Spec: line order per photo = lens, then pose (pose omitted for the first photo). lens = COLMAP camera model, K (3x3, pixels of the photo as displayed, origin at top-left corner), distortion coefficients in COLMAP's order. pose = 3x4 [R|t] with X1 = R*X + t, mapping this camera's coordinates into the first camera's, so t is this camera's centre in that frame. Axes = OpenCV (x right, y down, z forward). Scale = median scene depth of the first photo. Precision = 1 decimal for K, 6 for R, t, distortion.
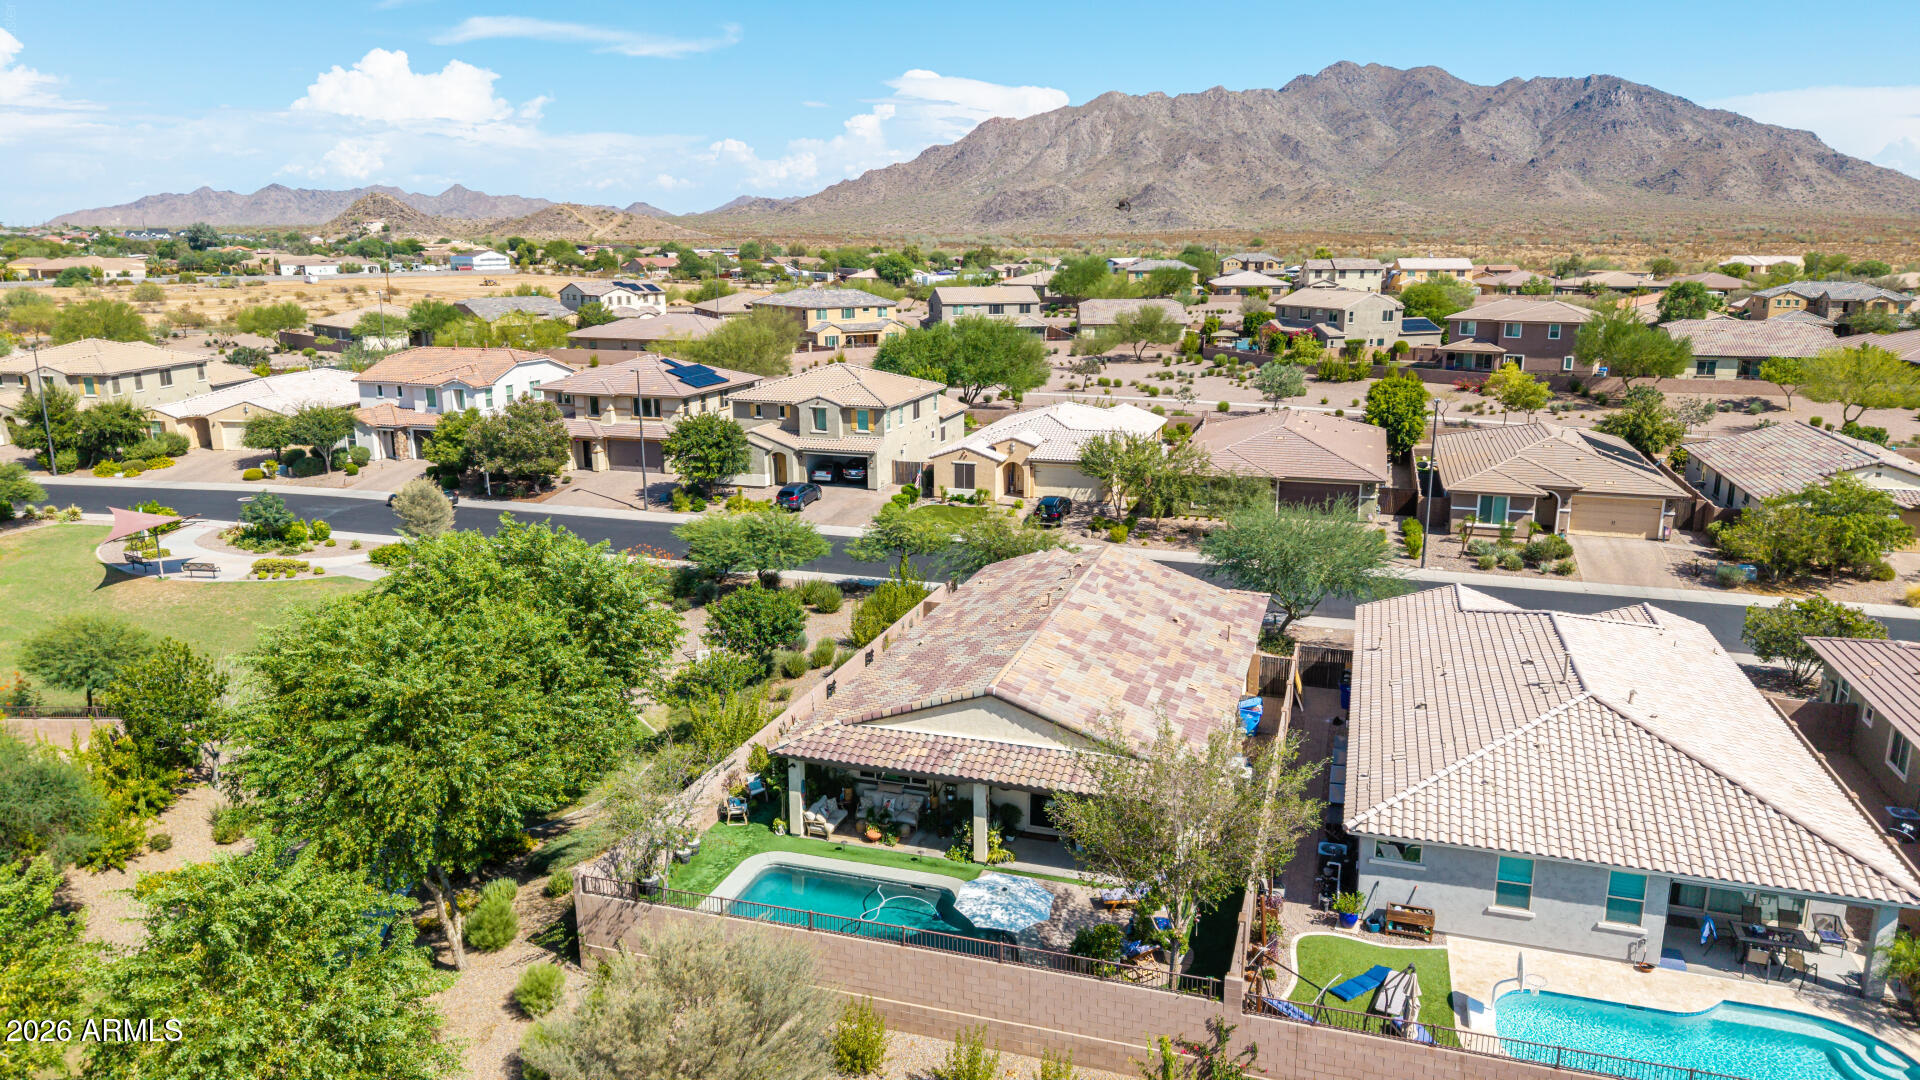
lens RADIAL K [[1280.2, 0, 960.0], [0, 1280.2, 540.0], [0, 0, 1]] dist [0.025315, -0.023107]
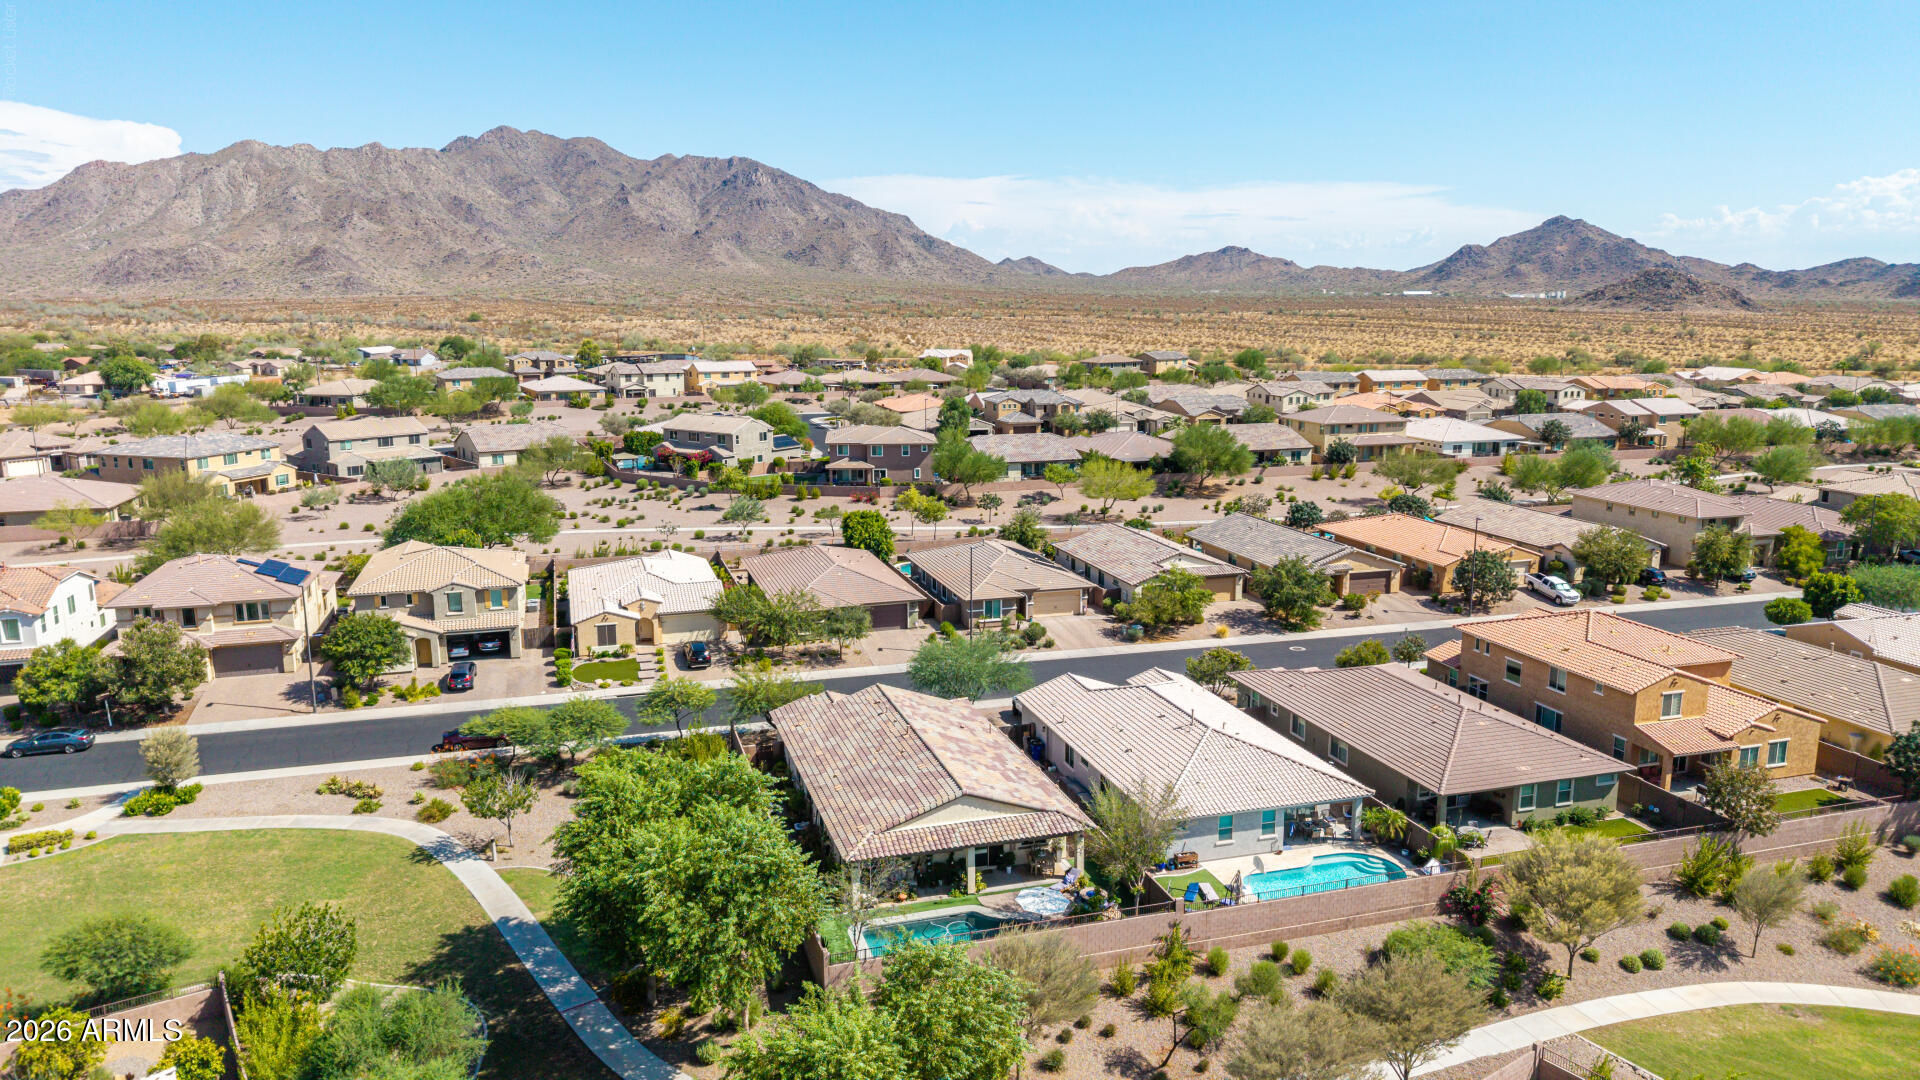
lens RADIAL K [[1275.0, 0, 960.0], [0, 1275.0, 540.0], [0, 0, 1]] dist [0.051148, -0.061818]
pose [[0.820228, -0.106411, 0.562053, -0.357702], [0.130780, 0.991406, -0.003154, -0.084172], [-0.556887, 0.076092, 0.827095, -0.174194]]
